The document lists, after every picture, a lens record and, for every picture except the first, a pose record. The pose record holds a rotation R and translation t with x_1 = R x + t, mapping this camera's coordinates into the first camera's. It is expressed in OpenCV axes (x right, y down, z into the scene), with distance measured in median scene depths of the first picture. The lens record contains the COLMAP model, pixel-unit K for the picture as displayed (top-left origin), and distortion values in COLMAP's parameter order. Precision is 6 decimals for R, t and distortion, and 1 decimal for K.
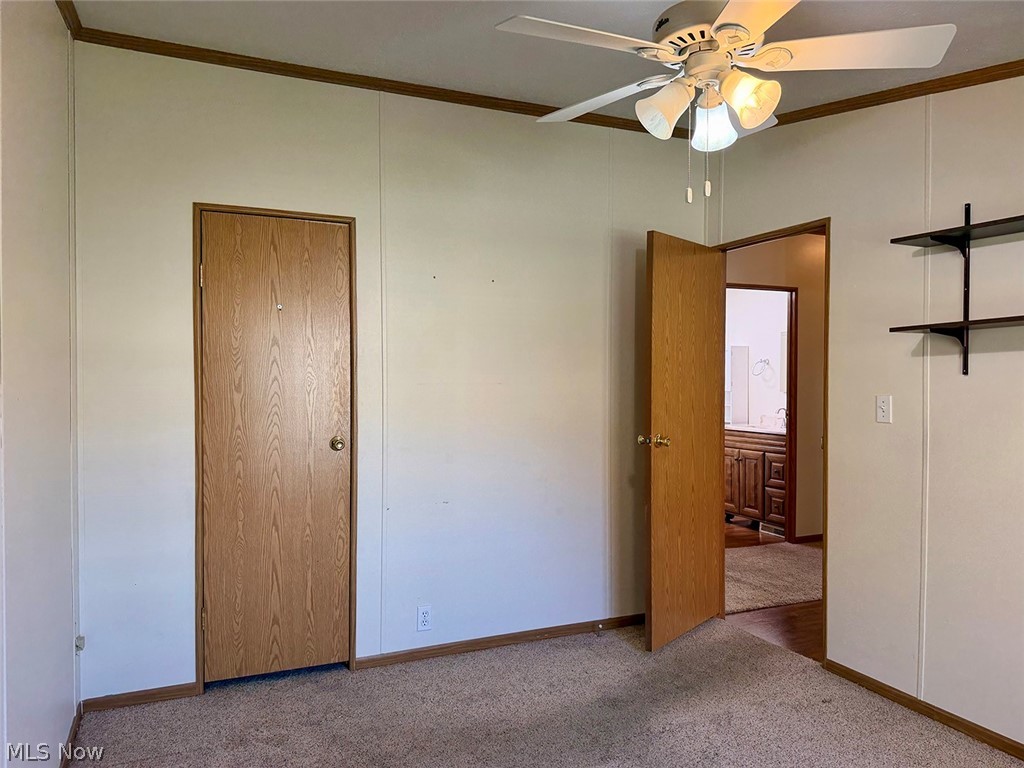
lens RADIAL K [[728.6, 0, 512.2], [0, 728.6, 387.4], [0, 0, 1]] dist [0.054850, -0.061528]
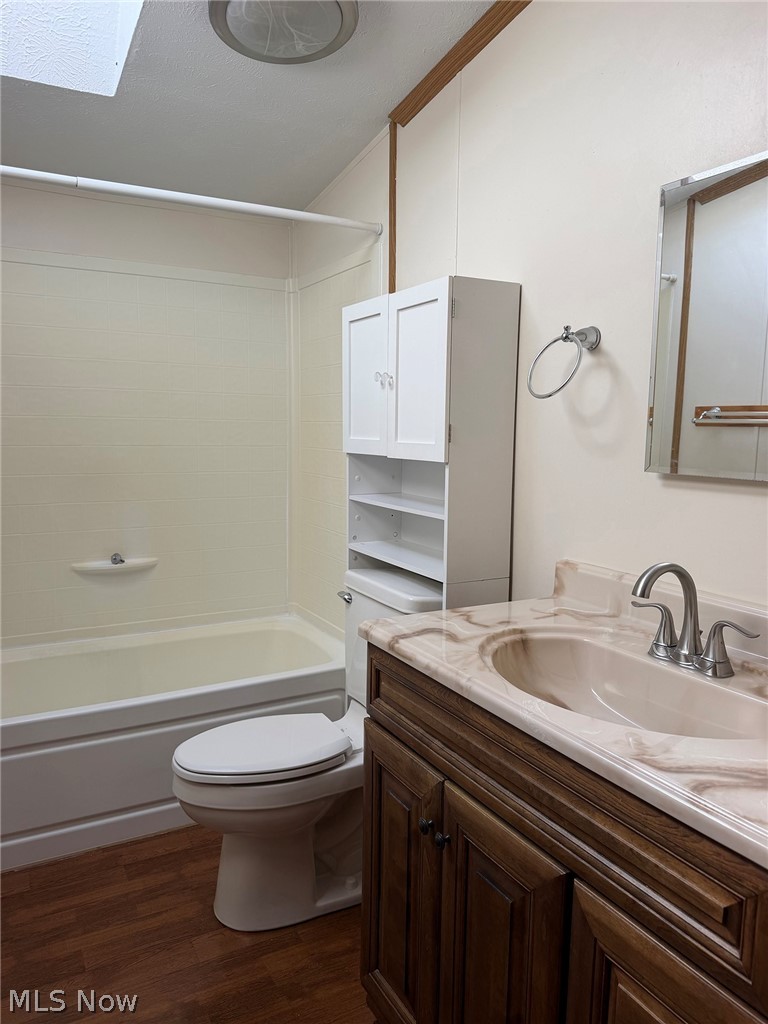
lens RADIAL K [[728.6, 0, 384.0], [0, 728.6, 512.0], [0, 0, 1]] dist [0.054850, -0.061528]
pose [[0.996002, 0.000002, 0.089334, 0.276277], [-0.009696, 0.994095, 0.108077, -0.005232], [-0.088807, -0.108511, 0.990121, 0.814291]]
